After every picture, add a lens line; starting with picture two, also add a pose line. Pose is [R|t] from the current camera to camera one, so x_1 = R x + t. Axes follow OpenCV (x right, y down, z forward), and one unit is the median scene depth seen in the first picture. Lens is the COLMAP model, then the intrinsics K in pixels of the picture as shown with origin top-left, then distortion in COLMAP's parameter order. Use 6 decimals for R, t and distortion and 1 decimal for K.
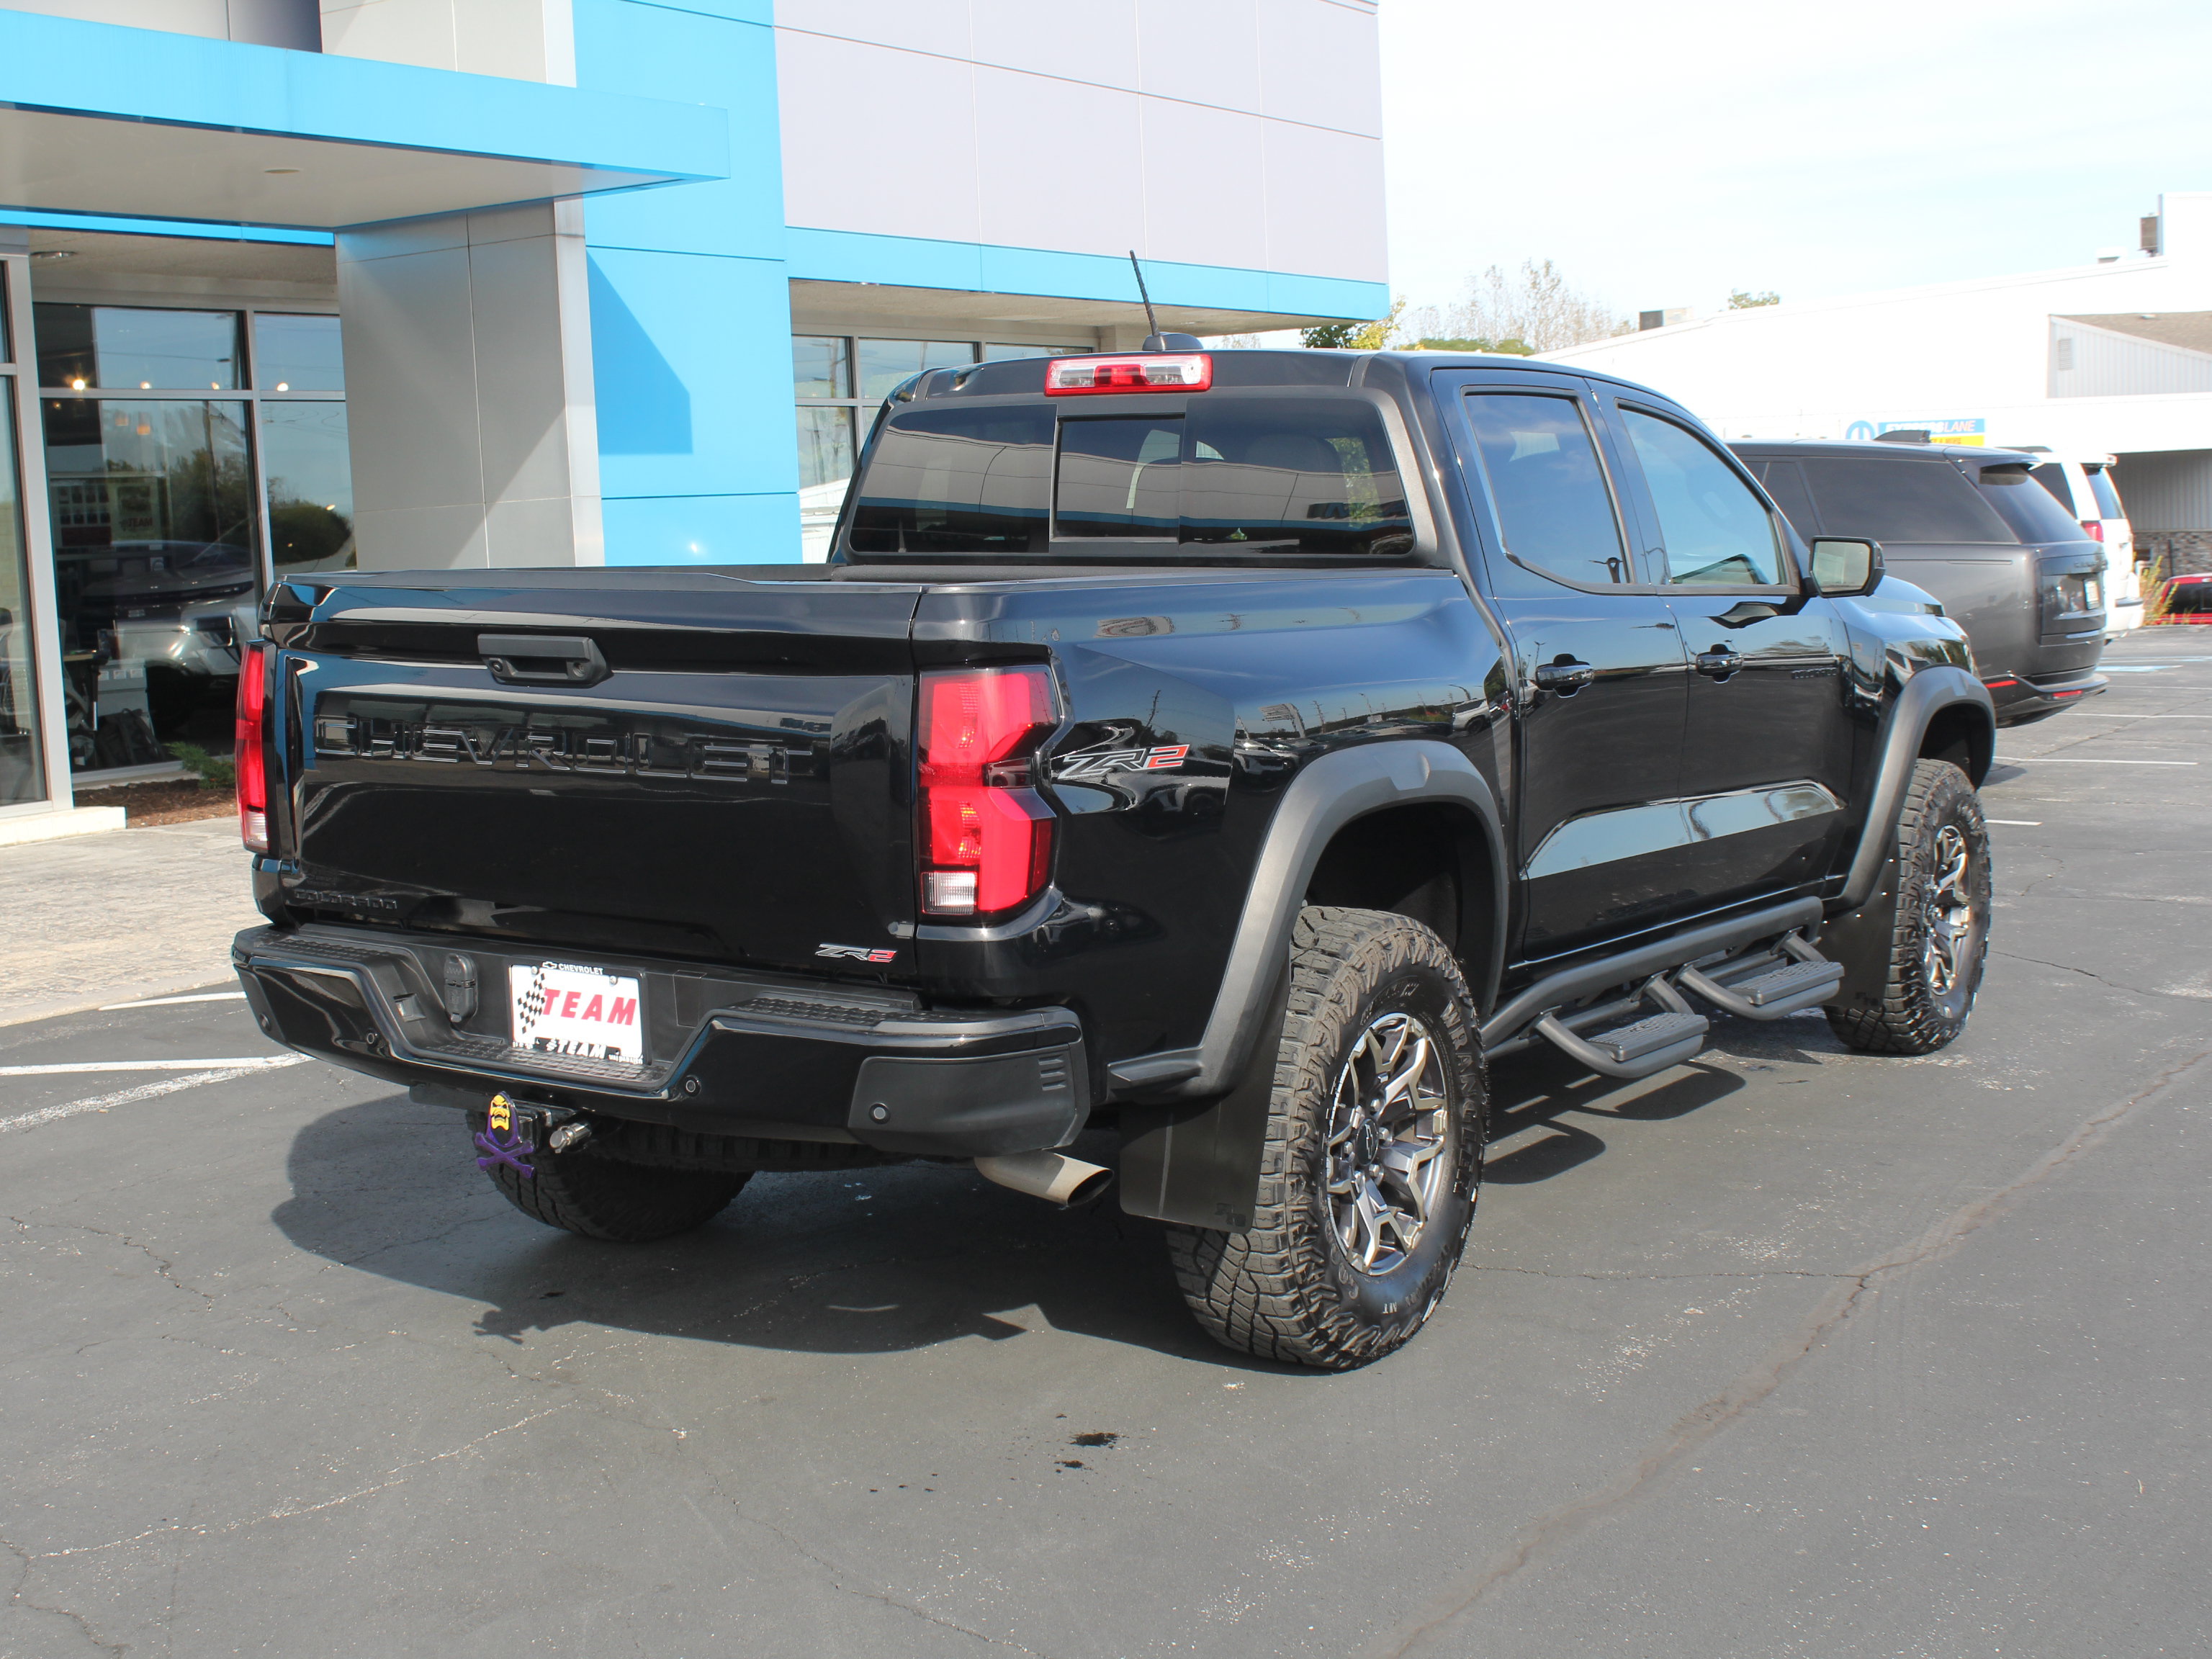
lens RADIAL K [[2898.8, 0, 1076.8], [0, 2898.8, 833.2], [0, 0, 1]] dist [-0.095561, 0.111483]
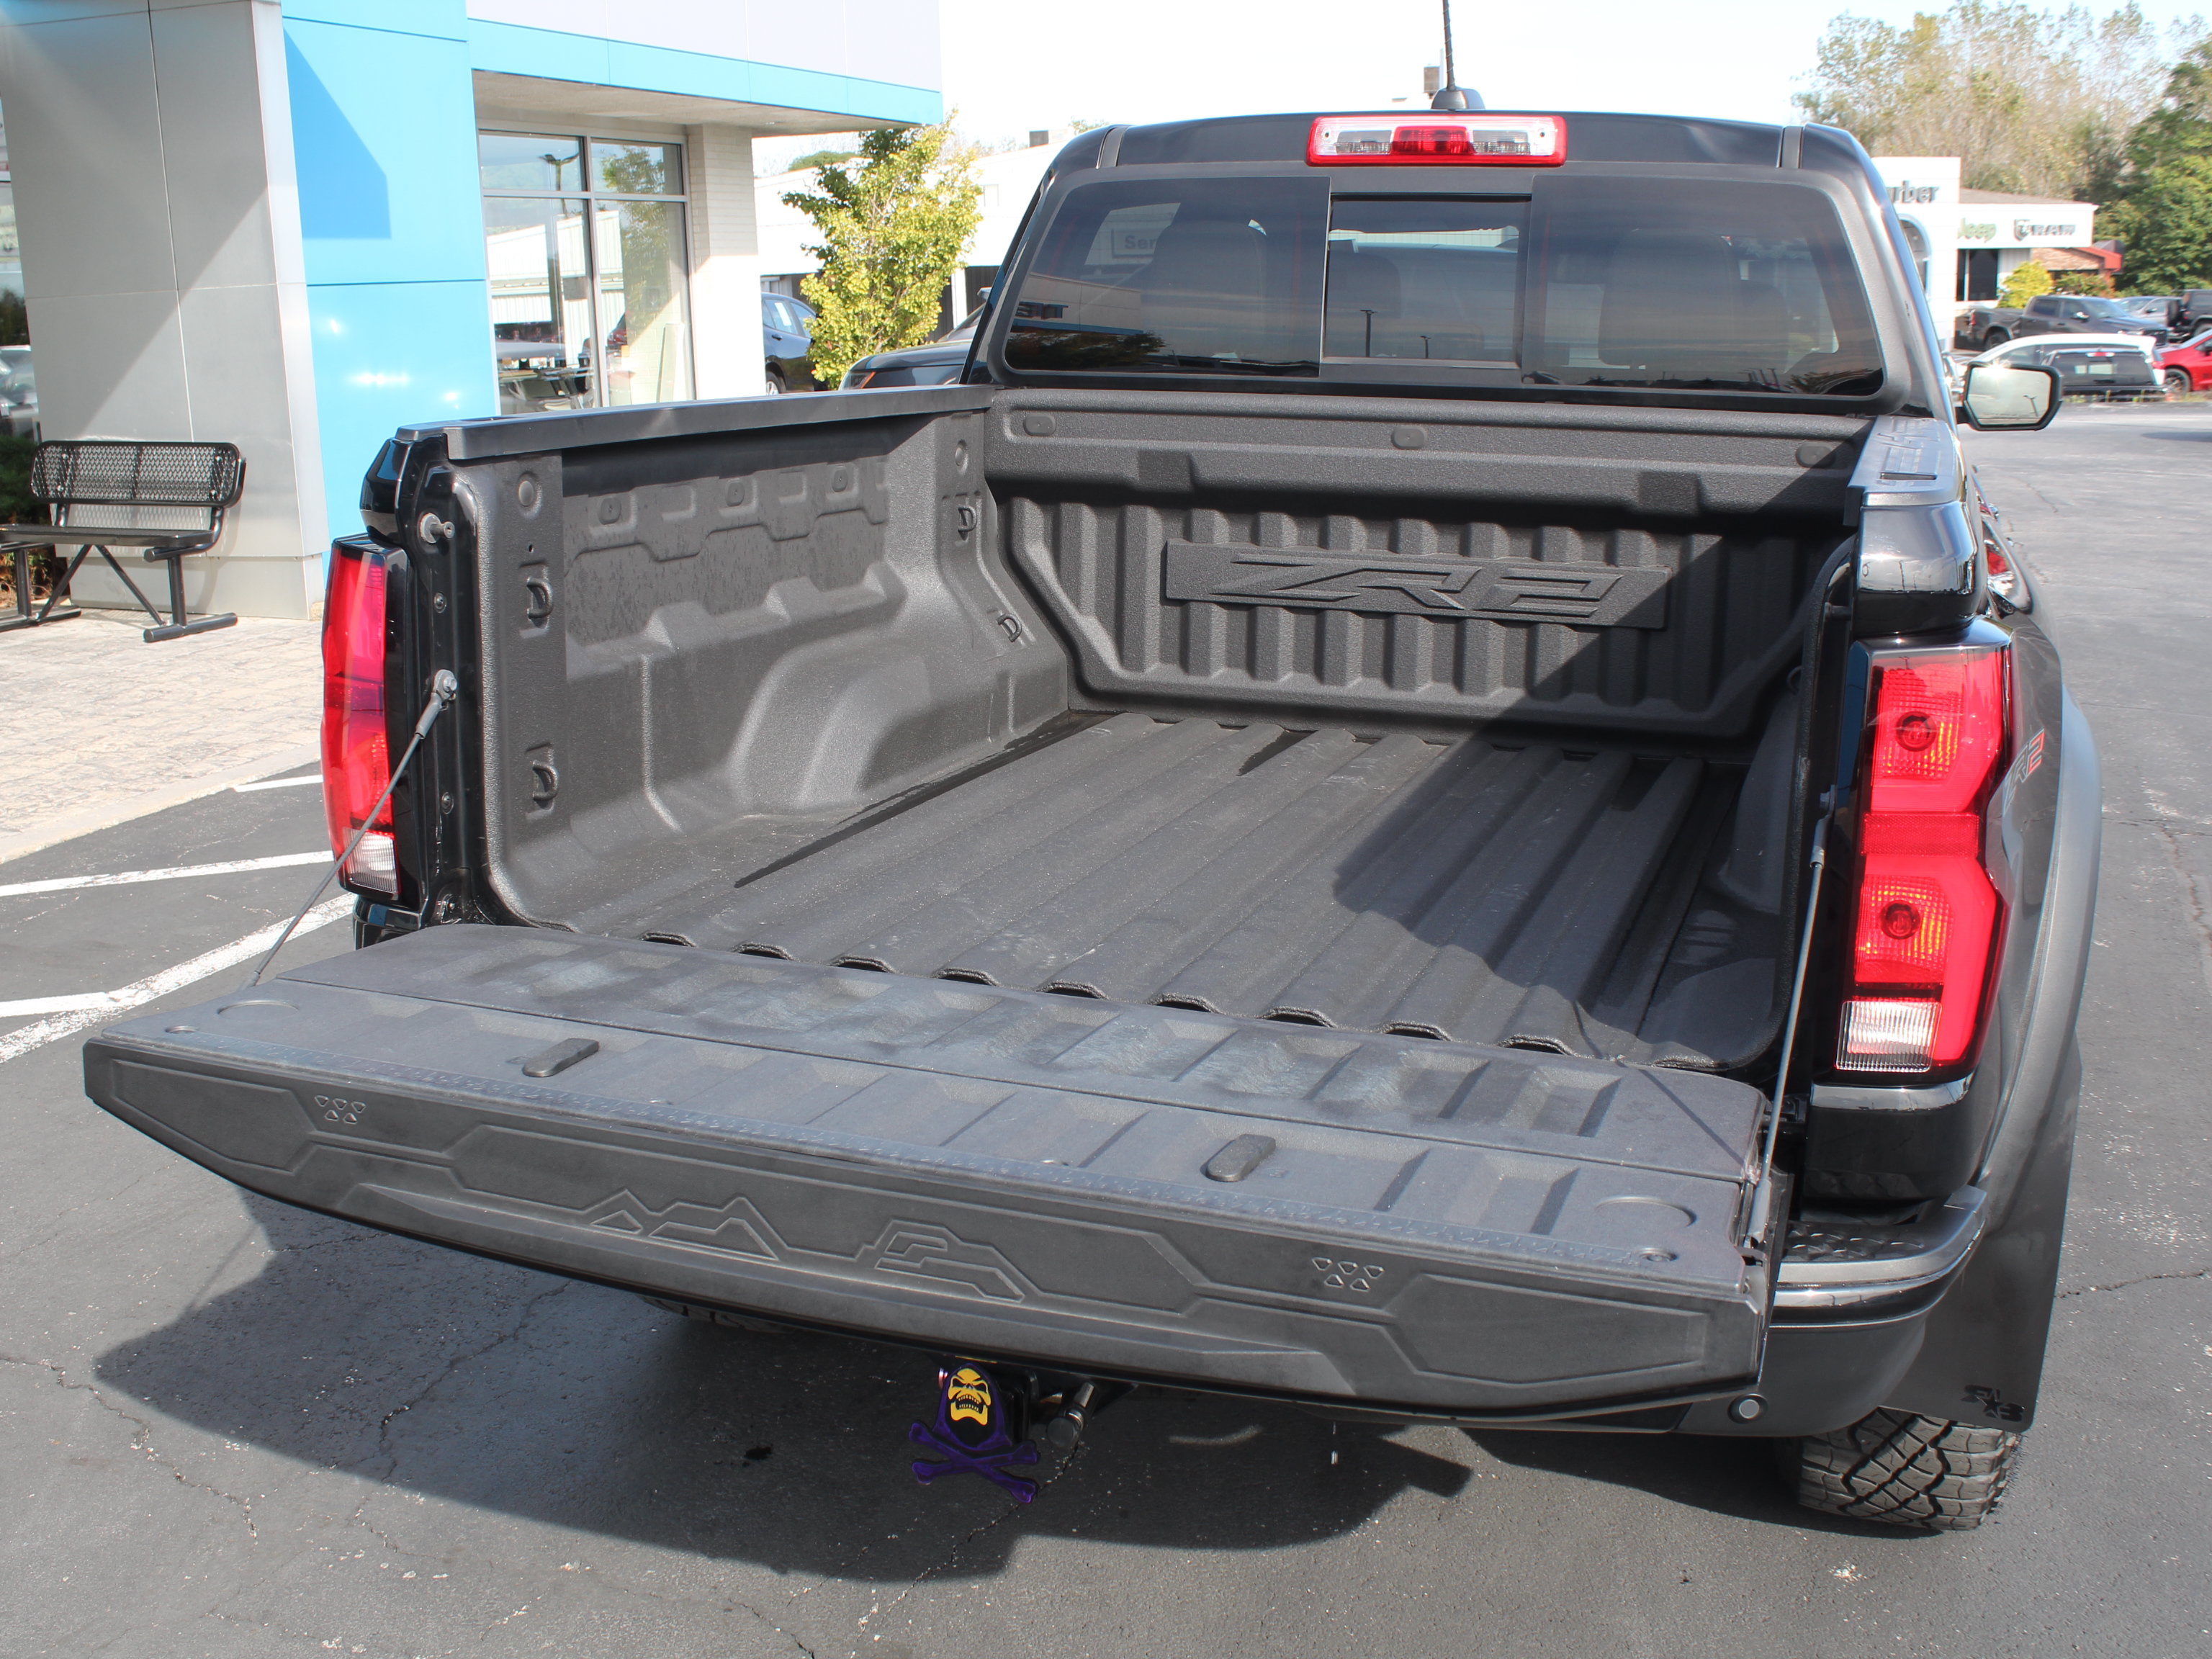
lens RADIAL K [[2327.0, 0, 1106.0], [0, 2327.0, 829.5], [0, 0, 1]] dist [-0.153390, 0.154807]
pose [[0.970587, -0.038474, 0.237658, -0.241038], [0.010392, 0.992923, 0.118303, -0.059963], [-0.240527, -0.112353, 0.964118, 0.488705]]
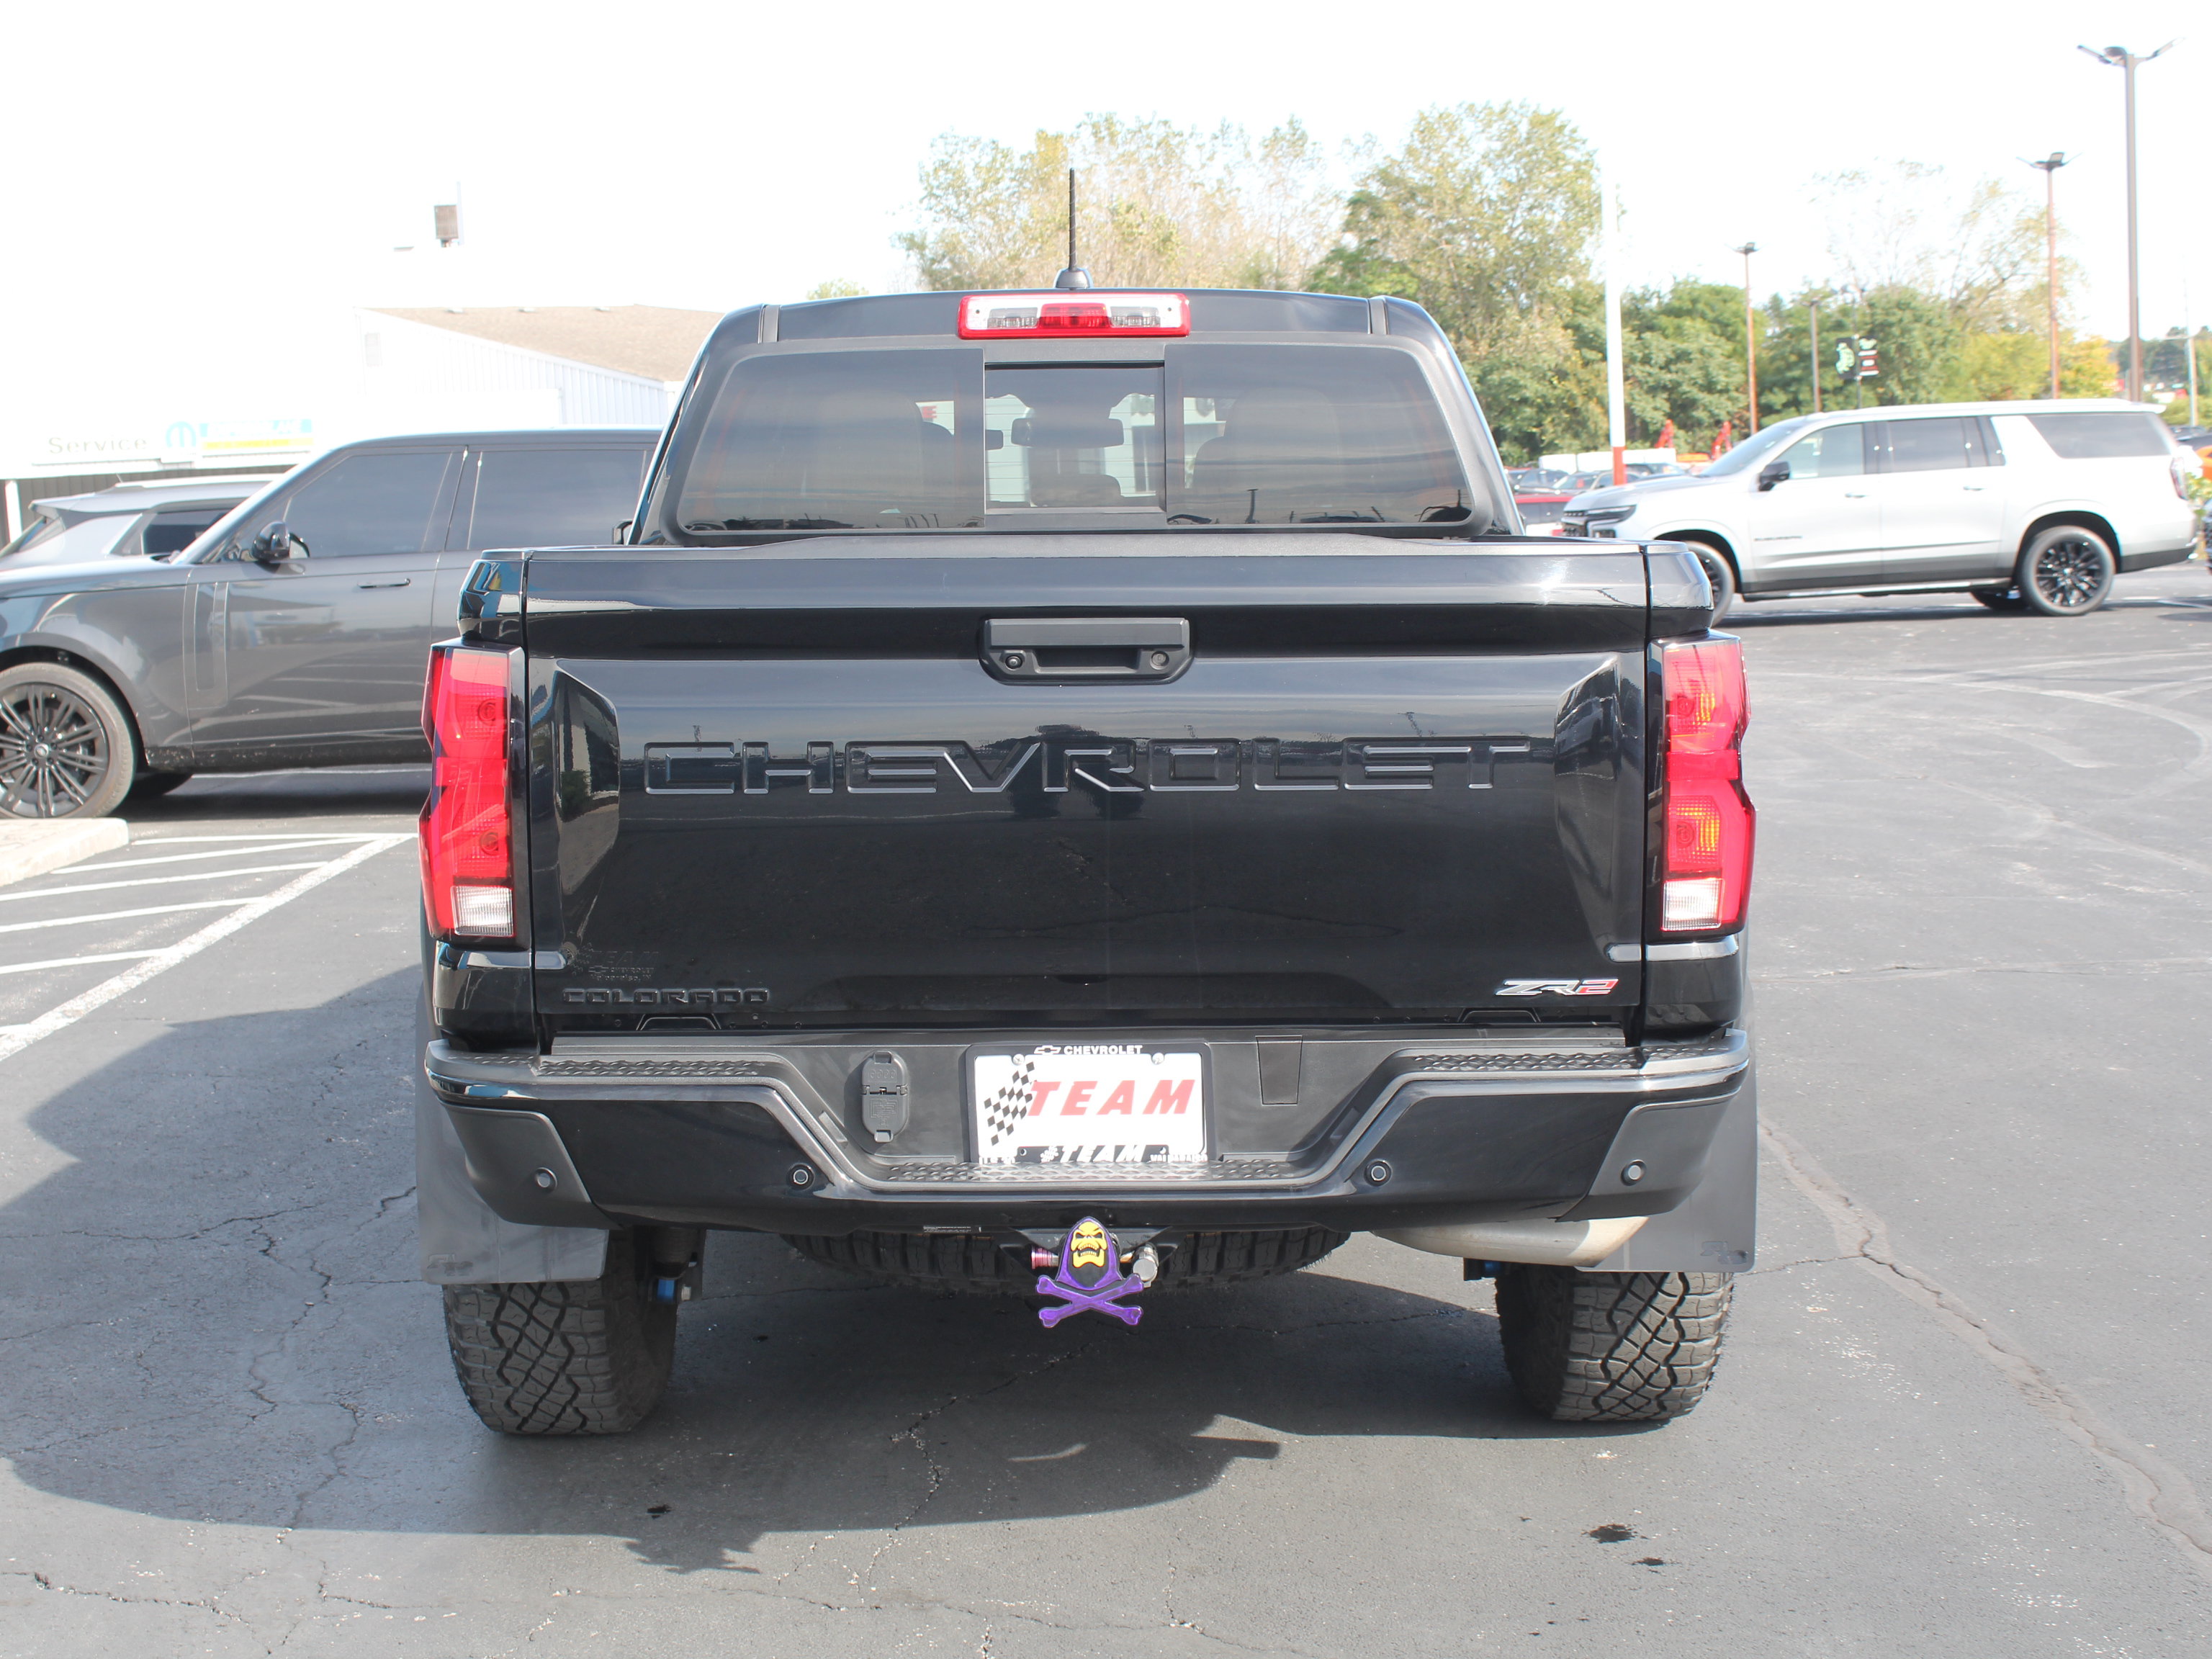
lens RADIAL K [[3211.7, 0, 1106.0], [0, 3211.7, 829.5], [0, 0, 1]] dist [-0.115556, 0.346524]
pose [[0.828872, -0.059472, 0.556269, -0.572196], [0.068425, 0.997645, 0.004704, -0.014027], [-0.555239, 0.034164, 0.830989, 0.251740]]
